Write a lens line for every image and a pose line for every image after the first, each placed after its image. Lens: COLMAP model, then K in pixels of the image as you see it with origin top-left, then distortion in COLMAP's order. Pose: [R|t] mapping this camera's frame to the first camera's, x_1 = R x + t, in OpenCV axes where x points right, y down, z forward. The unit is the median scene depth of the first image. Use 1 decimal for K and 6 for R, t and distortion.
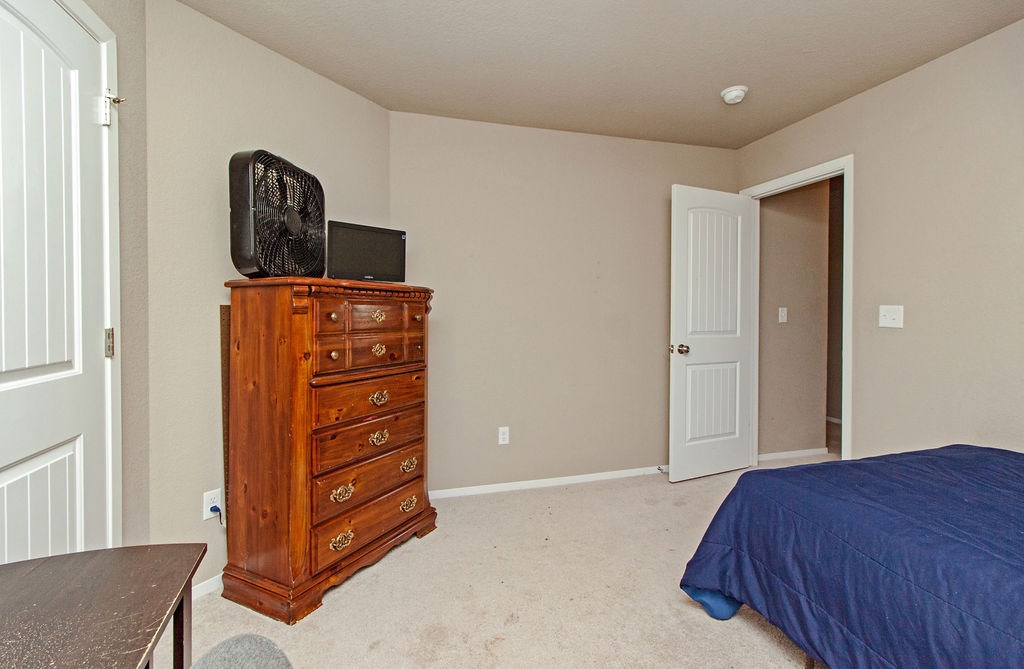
lens RADIAL K [[470.2, 0, 513.1], [0, 470.2, 314.9], [0, 0, 1]] dist [0.003262, 0.000851]
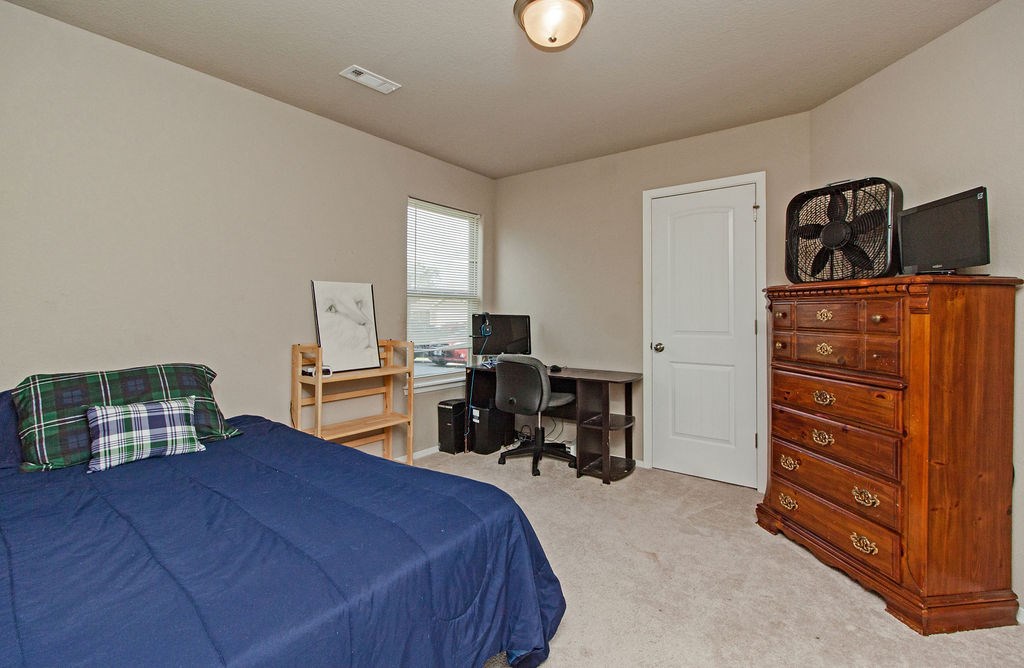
lens RADIAL K [[470.2, 0, 513.1], [0, 470.2, 314.4], [0, 0, 1]] dist [0.003262, 0.000851]
pose [[-0.817534, -0.005912, -0.575849, 0.794804], [-0.012766, 0.999888, 0.007858, 0.001339], [0.575738, 0.013775, -0.817518, 1.383977]]
